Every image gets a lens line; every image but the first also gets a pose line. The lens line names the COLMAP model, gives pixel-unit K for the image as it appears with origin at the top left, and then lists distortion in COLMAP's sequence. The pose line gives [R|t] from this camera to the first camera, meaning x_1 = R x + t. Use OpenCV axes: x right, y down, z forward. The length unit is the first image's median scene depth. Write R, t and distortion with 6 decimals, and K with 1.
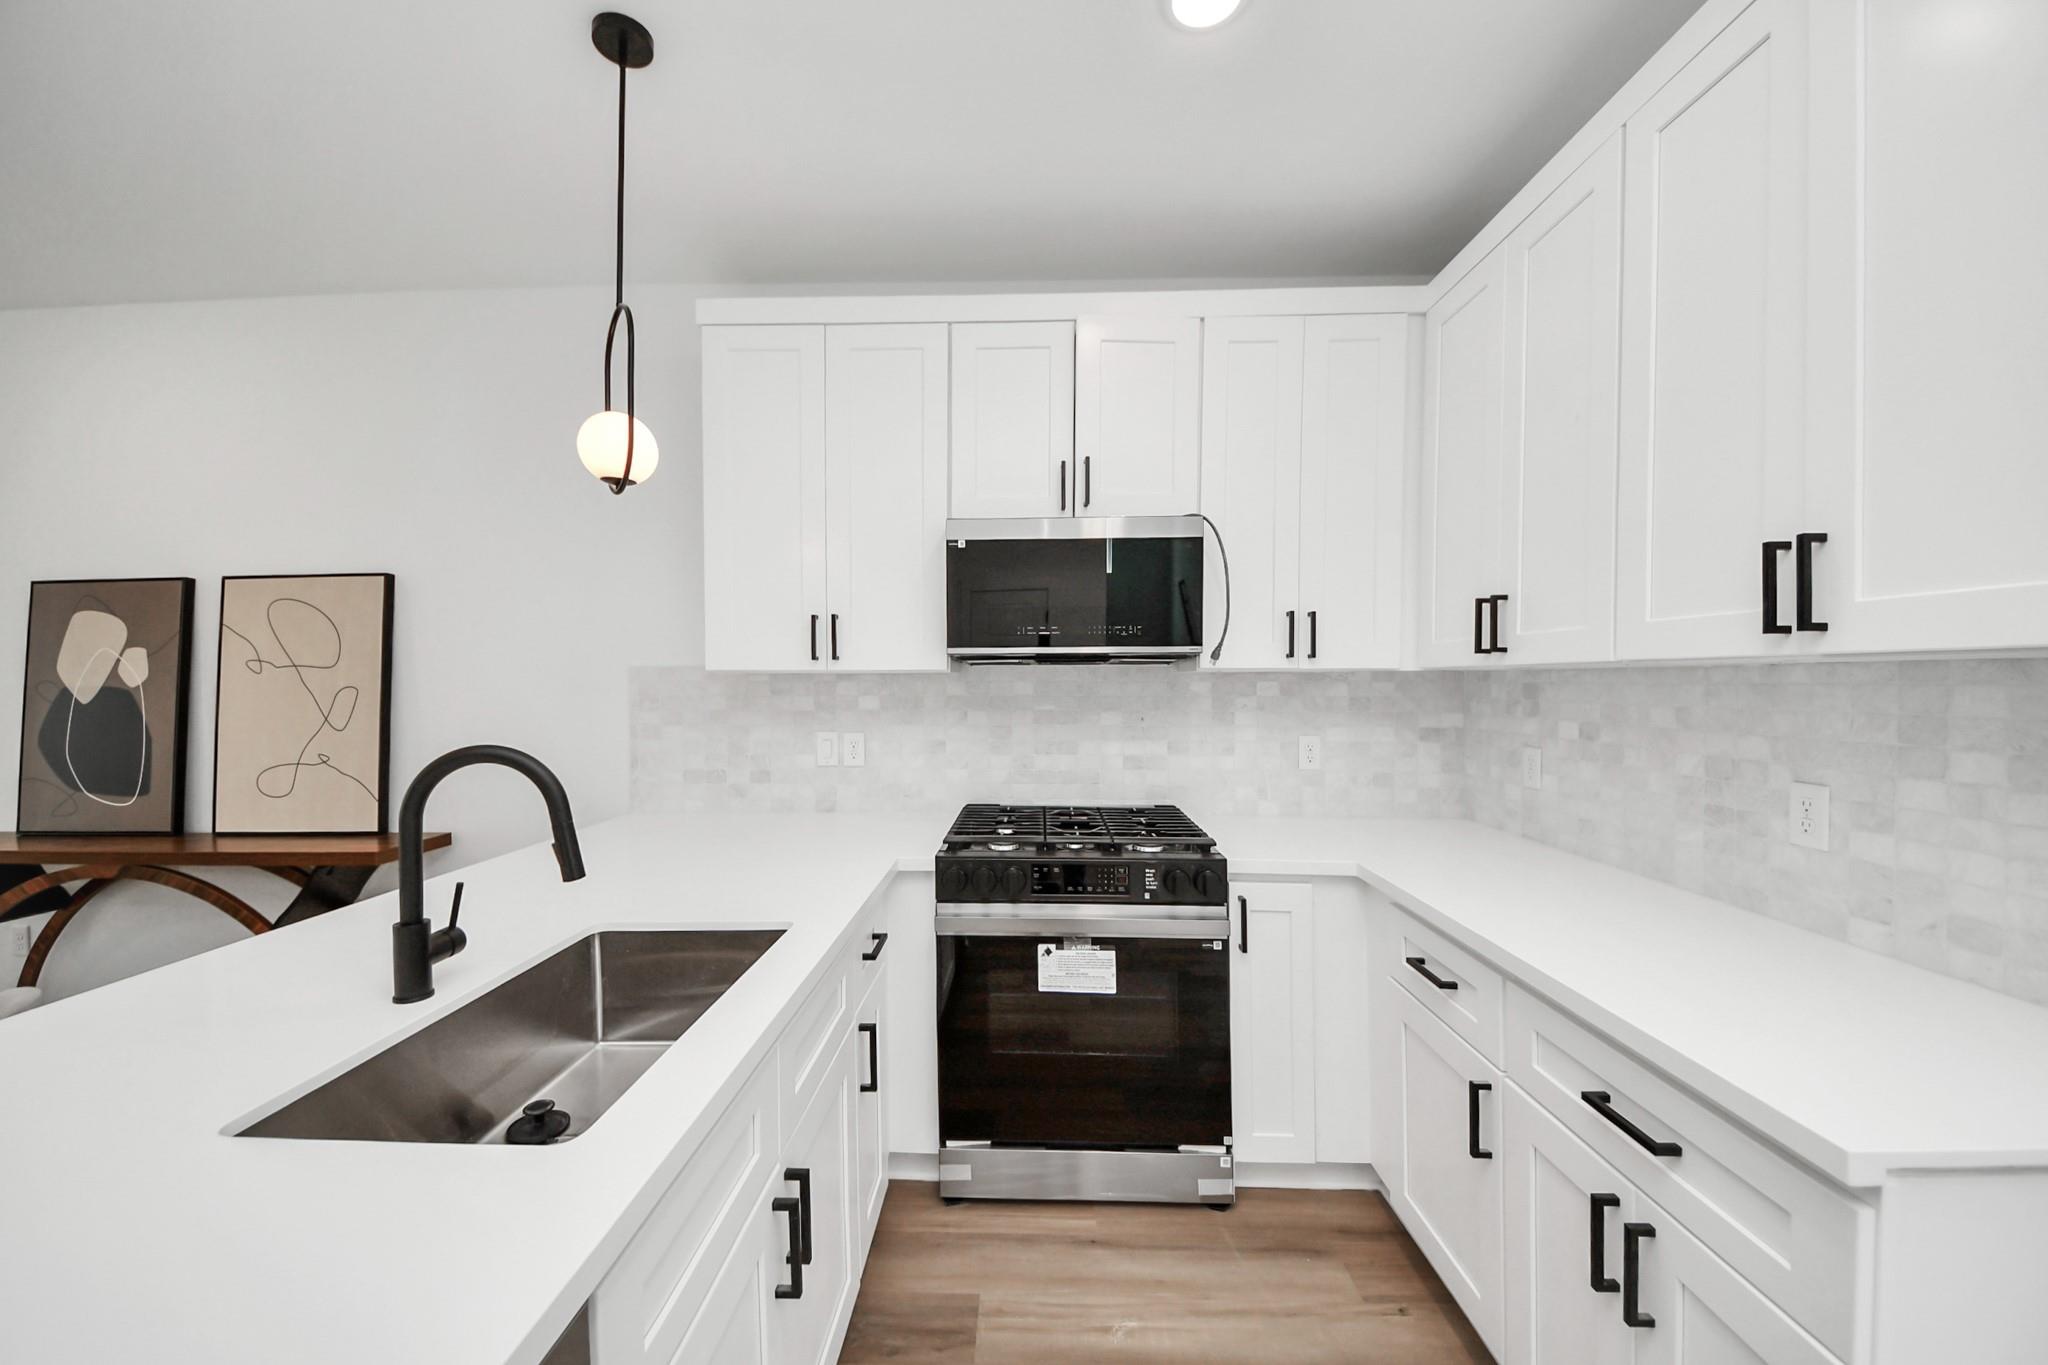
lens RADIAL K [[740.5, 0, 1013.3], [0, 740.5, 685.7], [0, 0, 1]] dist [0.005058, -0.004977]
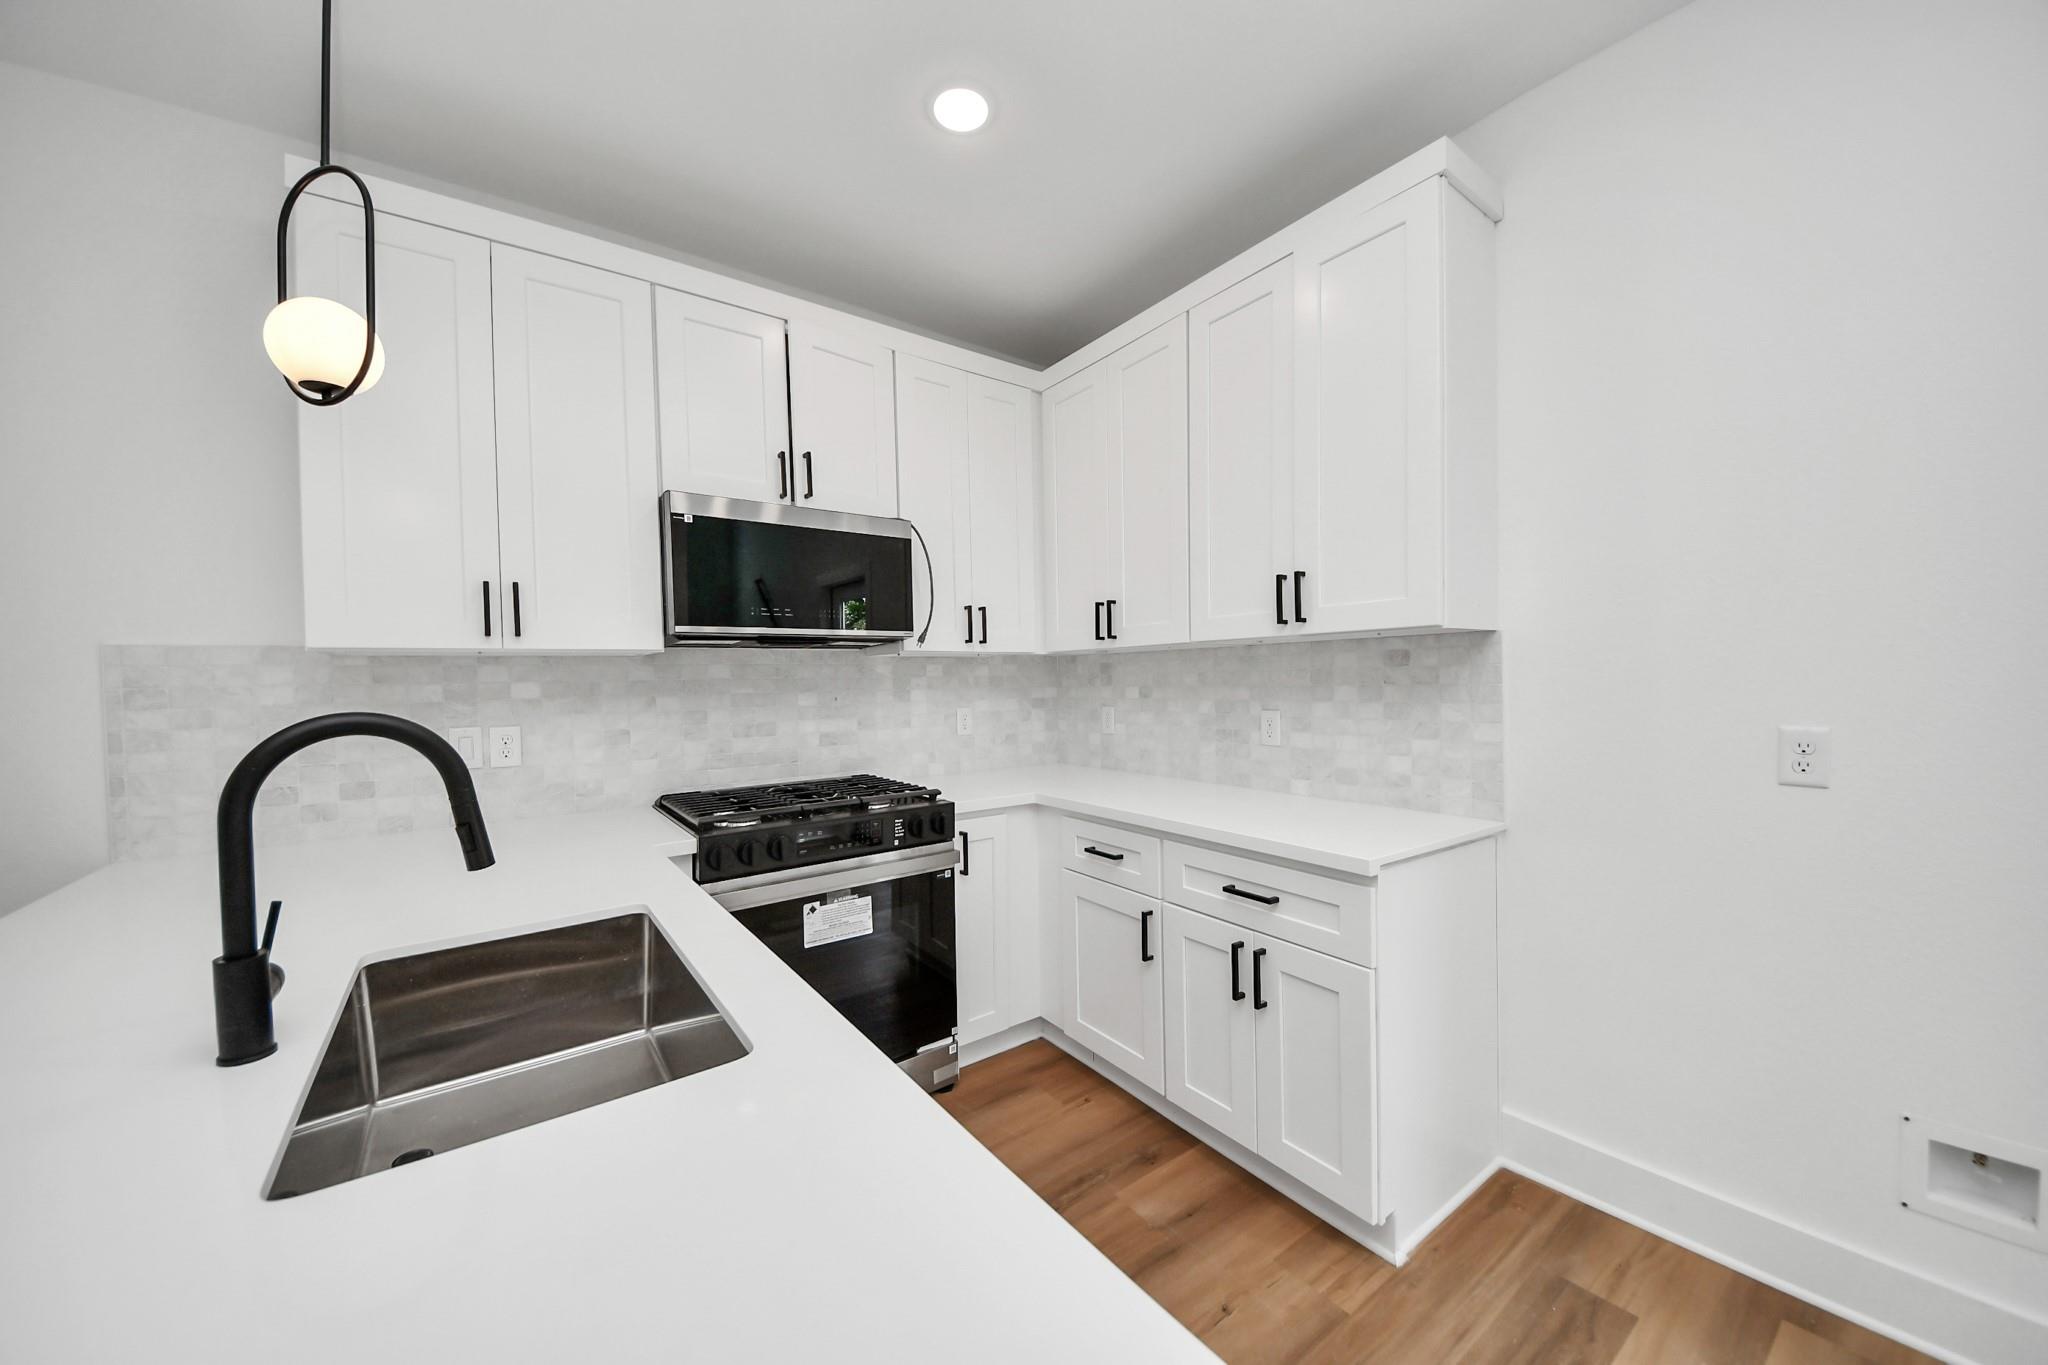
lens RADIAL K [[740.5, 0, 1006.8], [0, 740.5, 694.2], [0, 0, 1]] dist [0.005058, -0.004977]
pose [[0.790775, -0.026530, 0.611532, -0.344962], [0.022879, 0.999643, 0.013782, 0.033898], [-0.611680, 0.003093, 0.791099, -0.027034]]
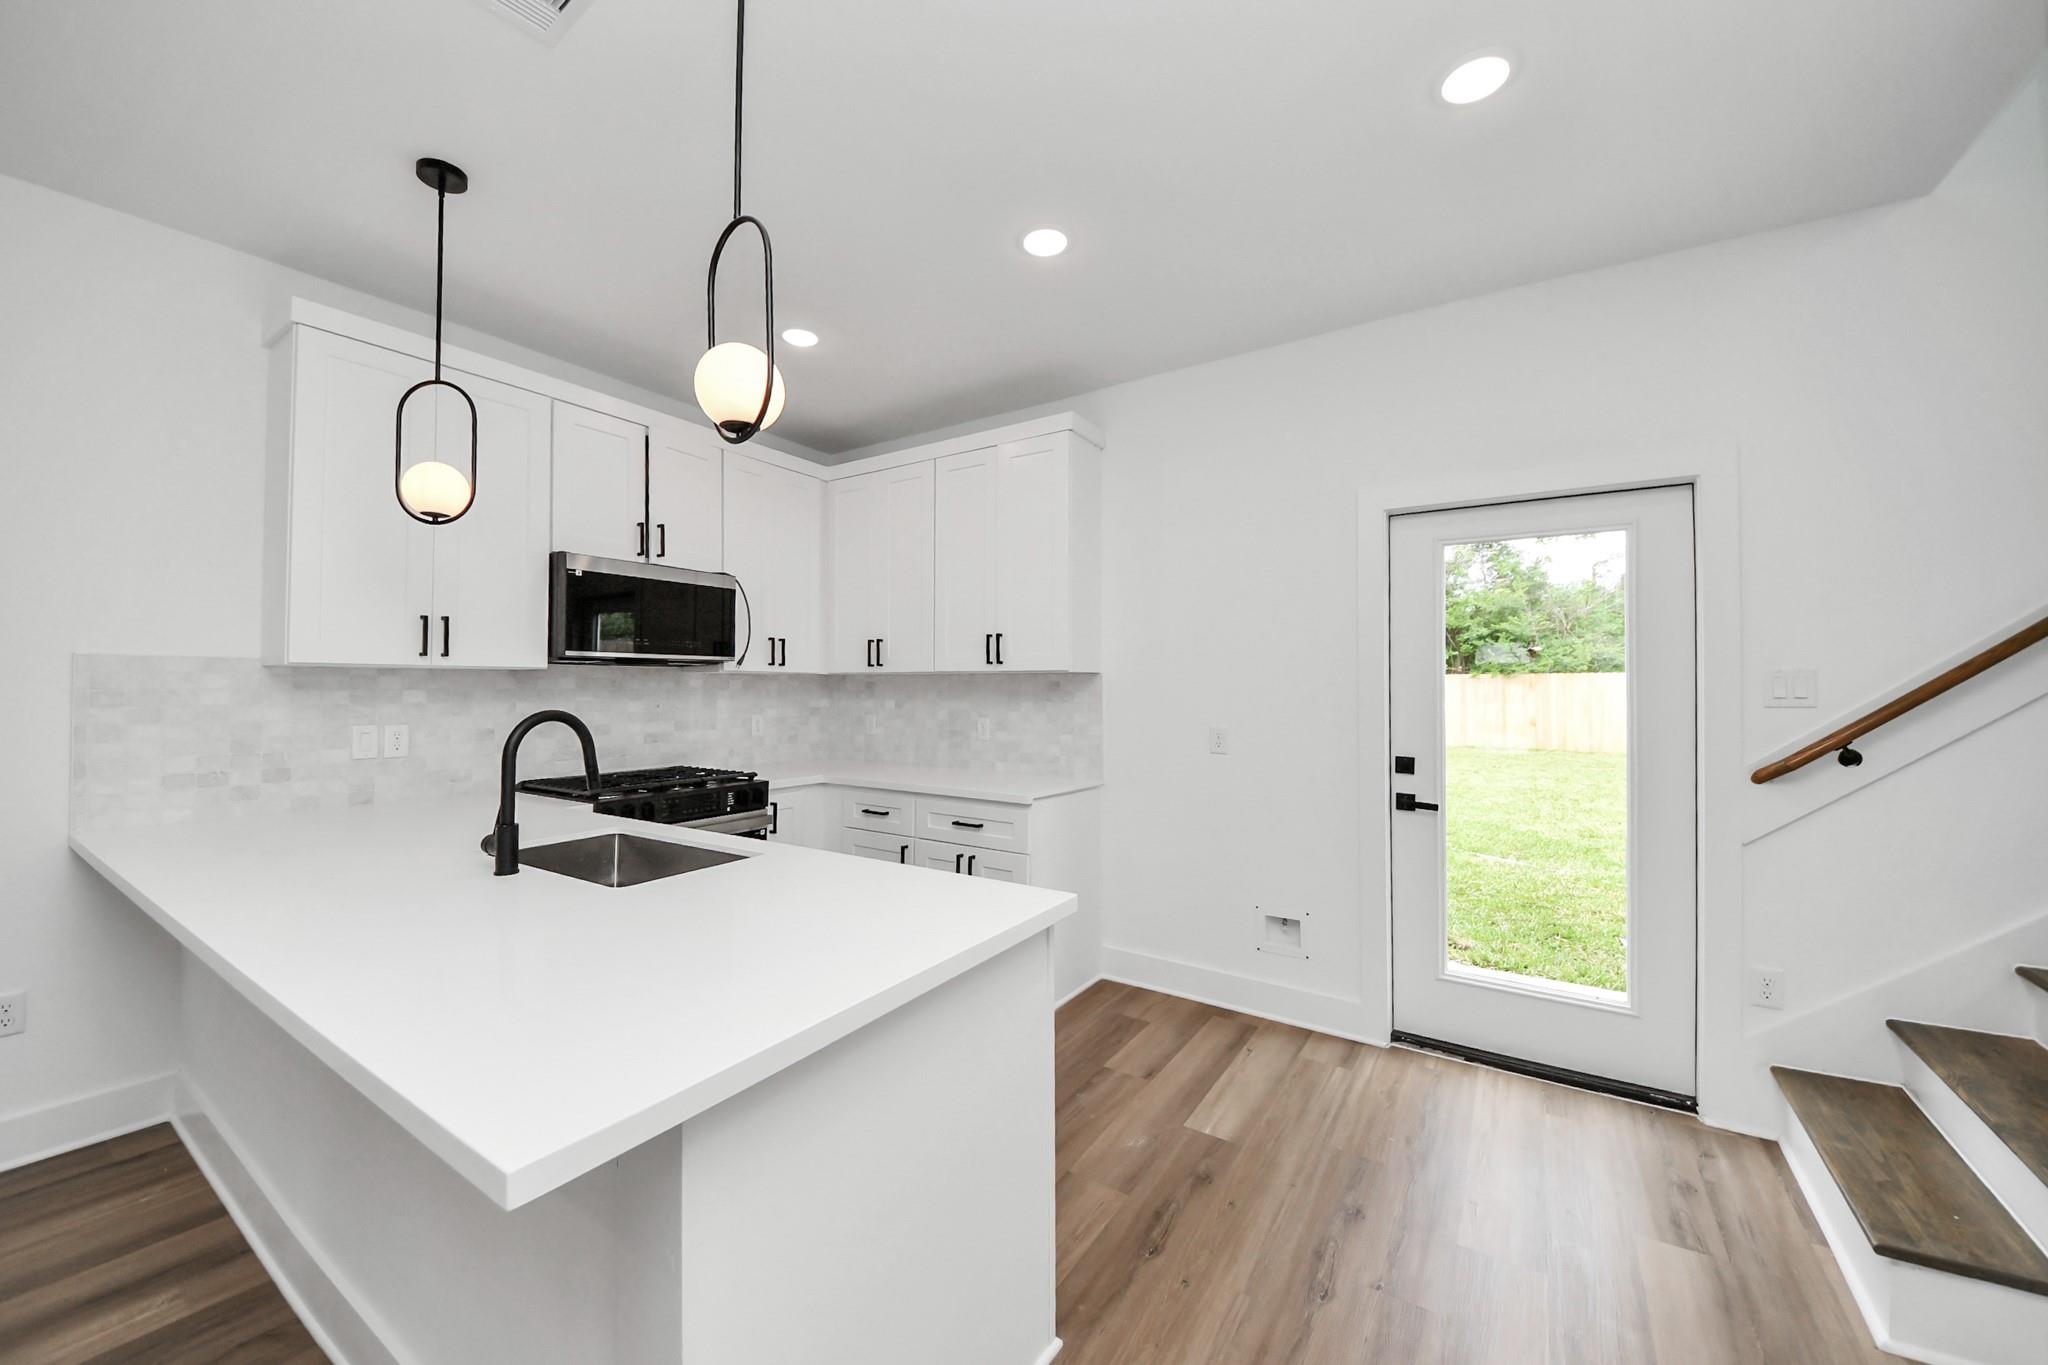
lens RADIAL K [[740.5, 0, 1009.5], [0, 740.5, 675.1], [0, 0, 1]] dist [0.005058, -0.004977]
pose [[0.521226, 0.017189, 0.853246, -0.796284], [0.003043, 0.999753, -0.021999, 0.022960], [-0.853413, 0.014063, 0.521045, -0.345470]]
